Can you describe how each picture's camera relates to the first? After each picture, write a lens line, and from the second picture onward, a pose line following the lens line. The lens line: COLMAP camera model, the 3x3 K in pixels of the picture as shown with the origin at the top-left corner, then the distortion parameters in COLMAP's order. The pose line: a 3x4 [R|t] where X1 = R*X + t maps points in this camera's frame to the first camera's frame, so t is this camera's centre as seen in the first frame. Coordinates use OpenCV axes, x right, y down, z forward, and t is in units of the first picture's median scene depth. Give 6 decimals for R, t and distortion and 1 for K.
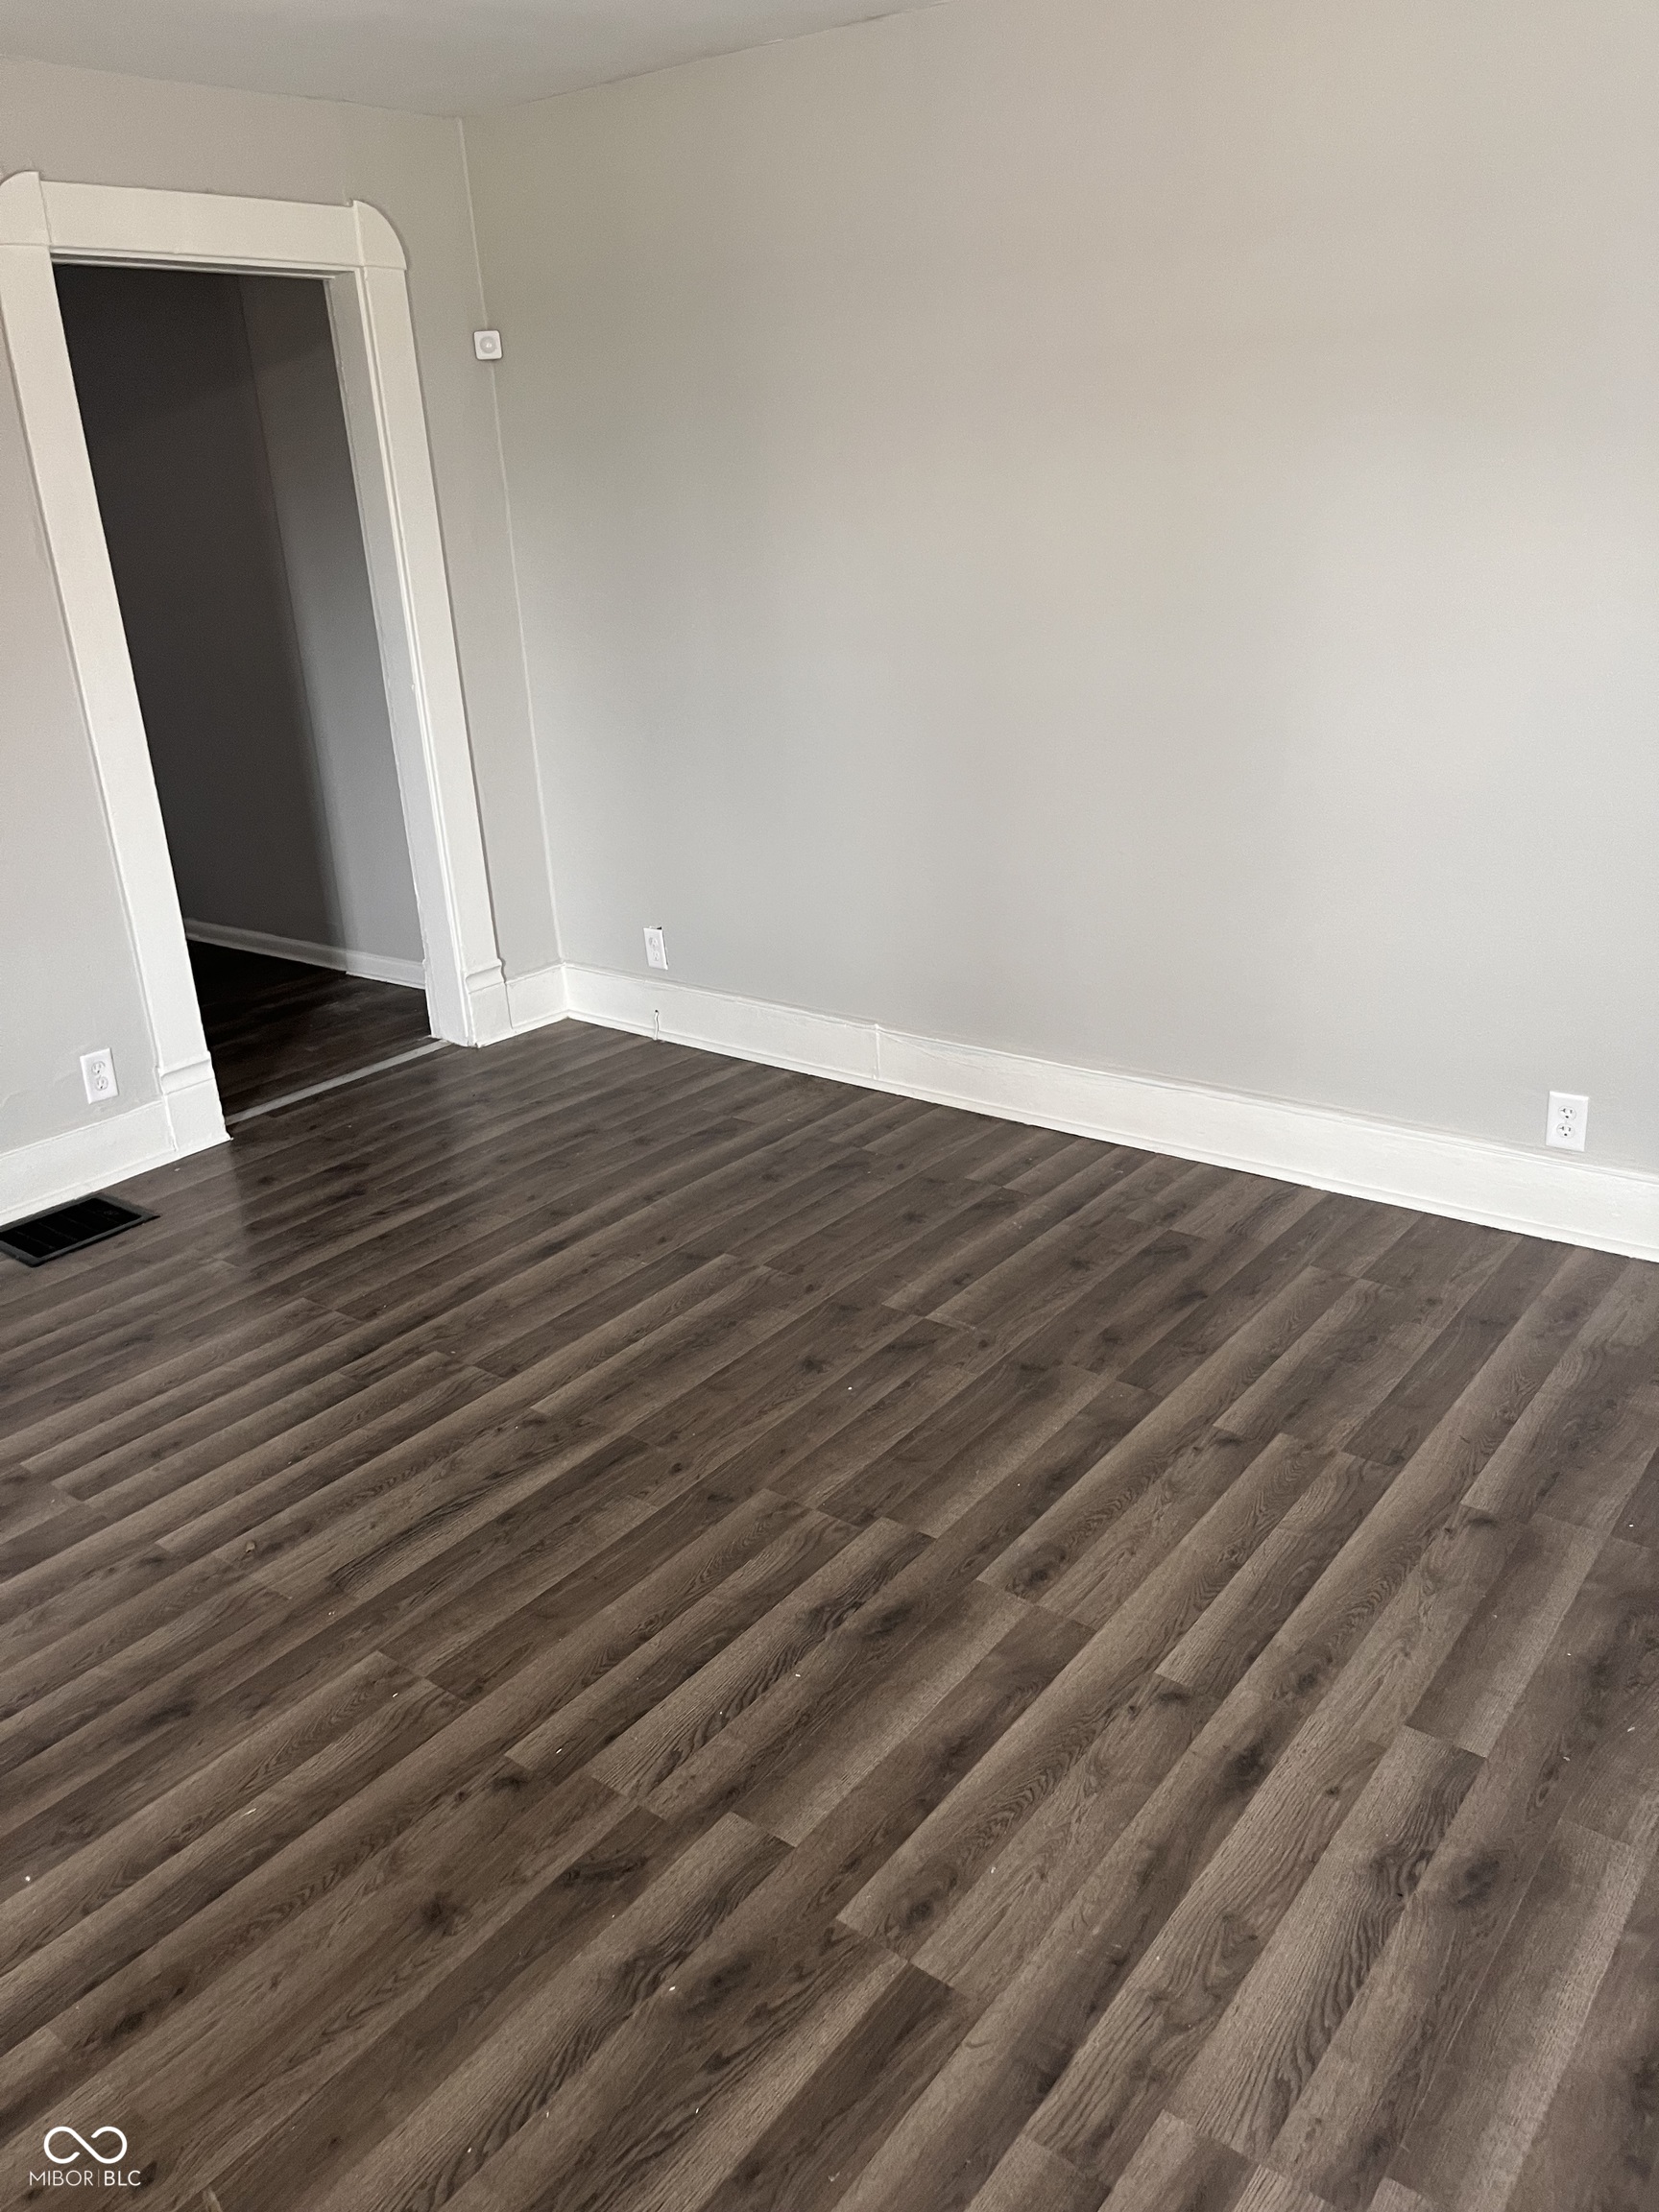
lens RADIAL K [[1651.1, 0, 832.9], [0, 1651.1, 1114.1], [0, 0, 1]] dist [0.051986, -0.043095]
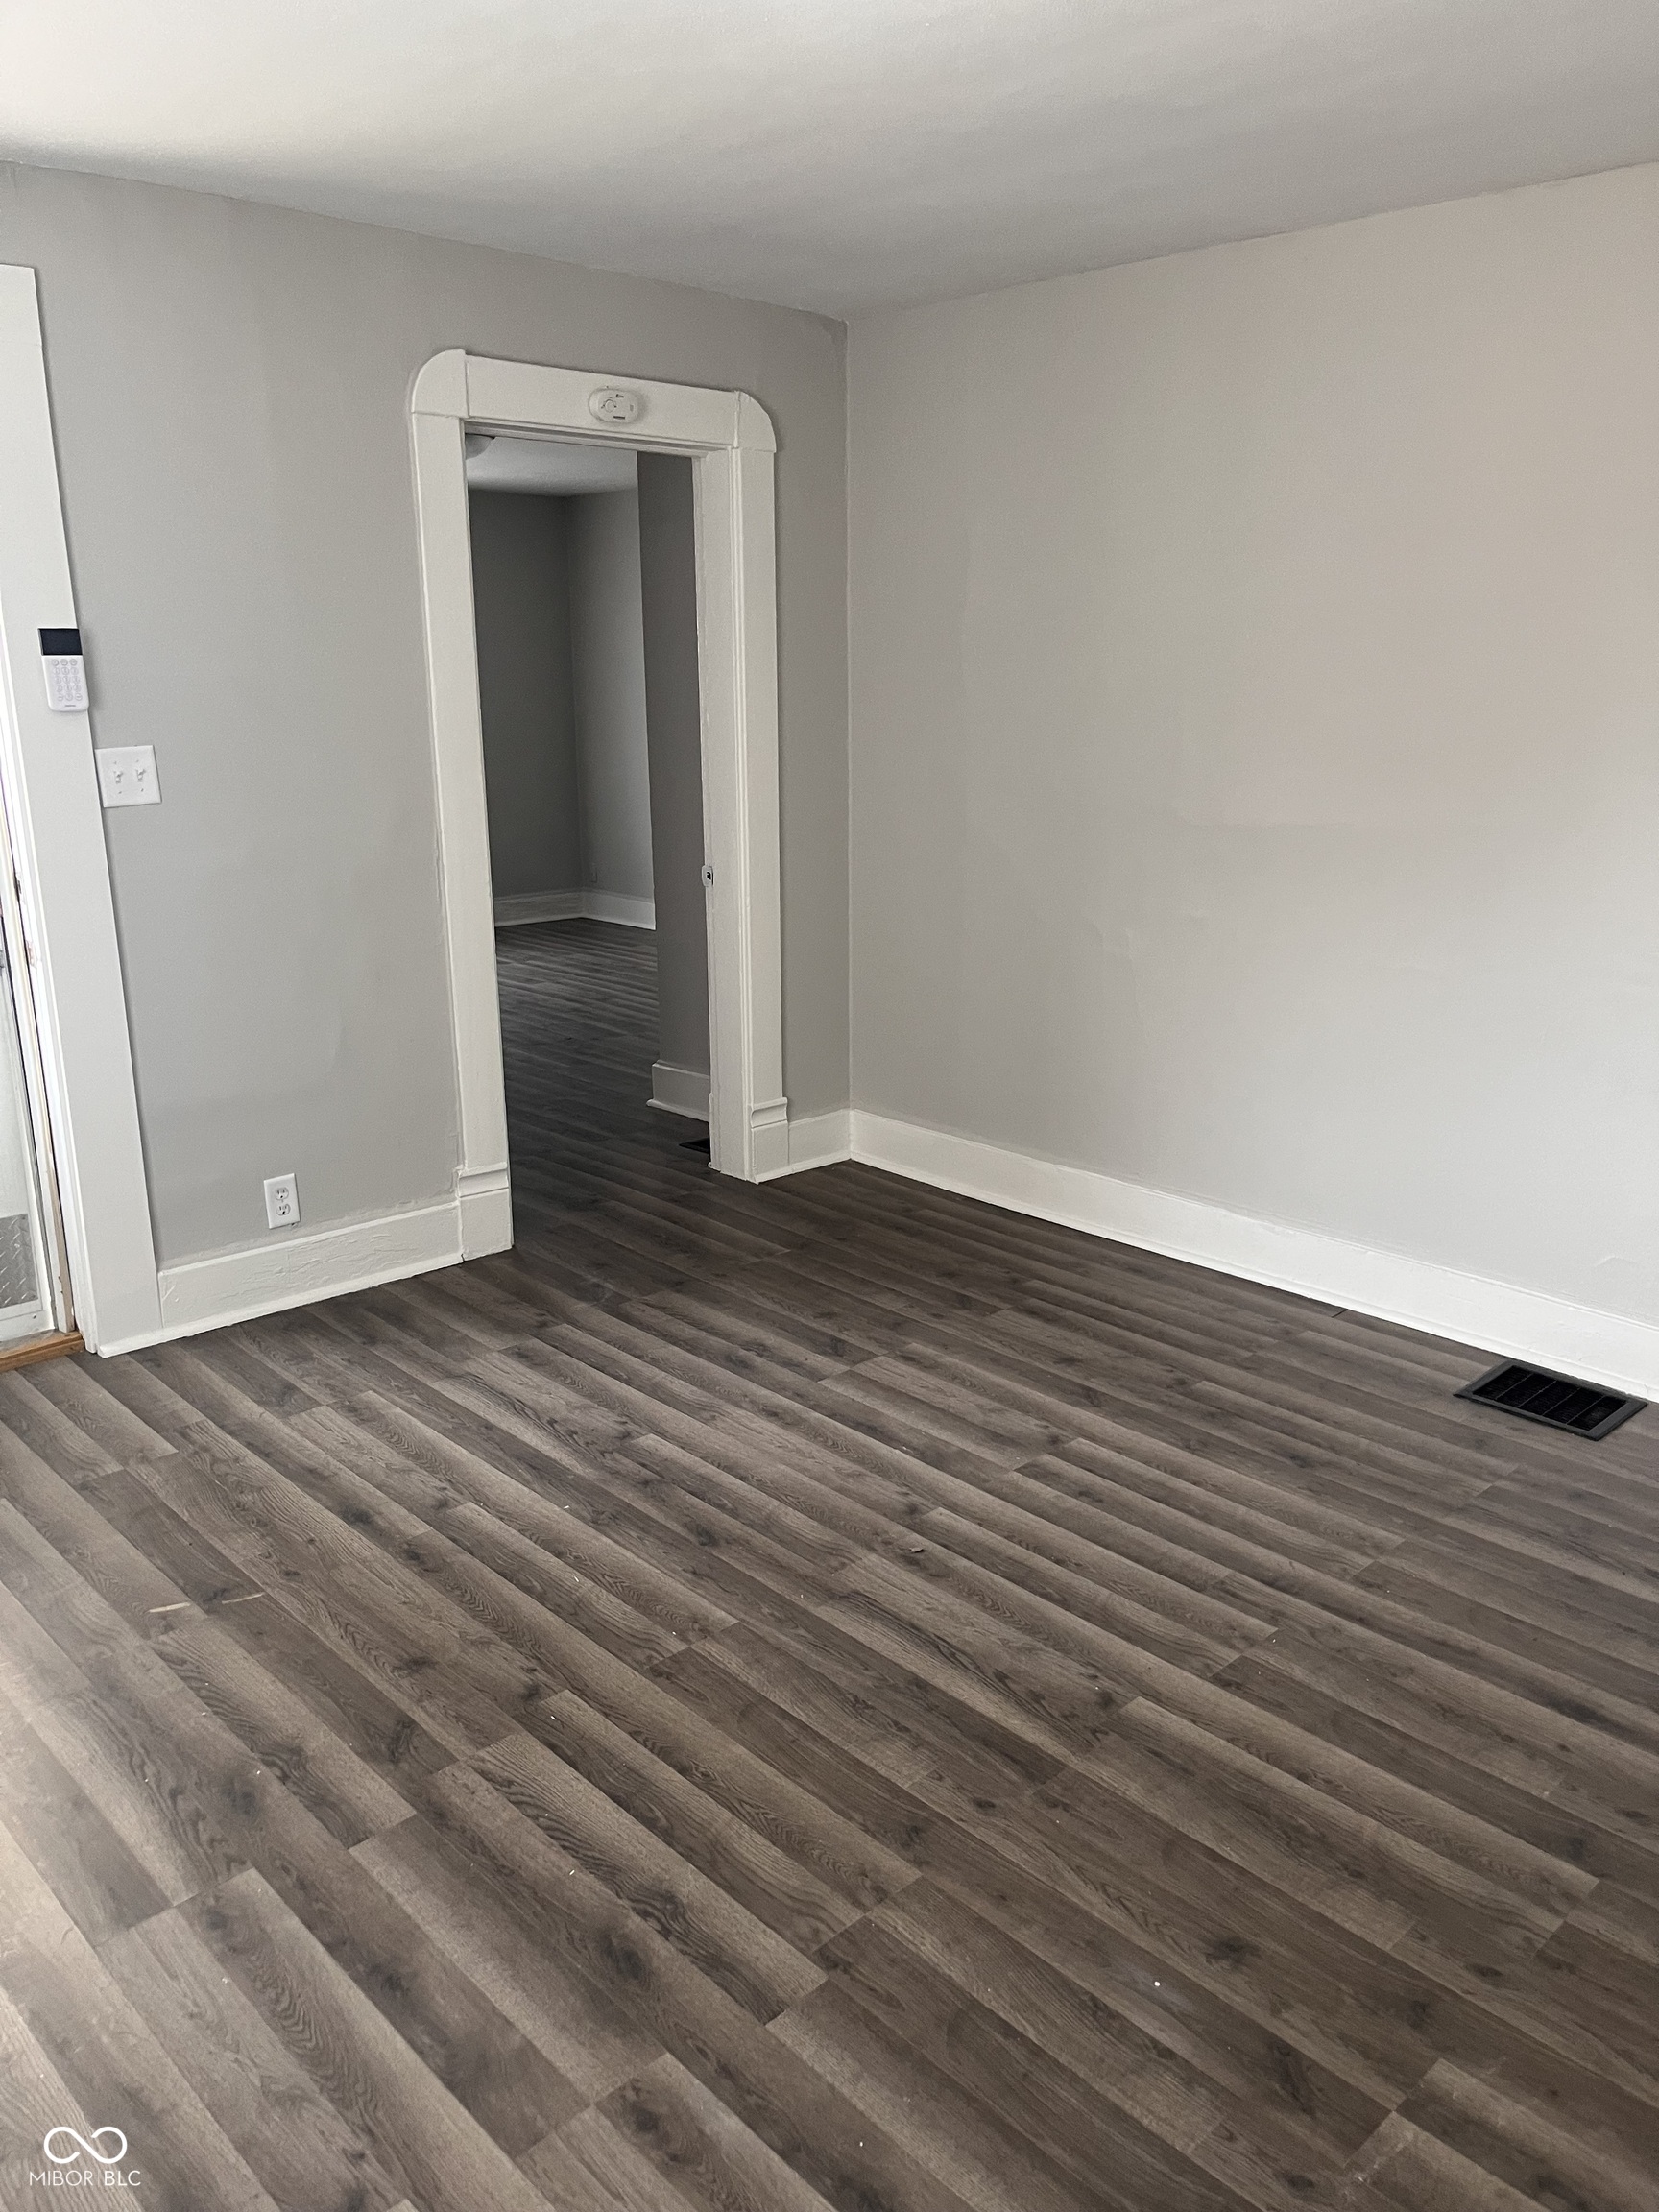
lens RADIAL K [[1651.1, 0, 829.7], [0, 1651.1, 1094.1], [0, 0, 1]] dist [0.051986, -0.043095]
pose [[-0.141905, 0.302800, -0.942431, 0.663027], [-0.356560, 0.872520, 0.334026, -0.386739], [0.923433, 0.383433, -0.015849, 0.902309]]
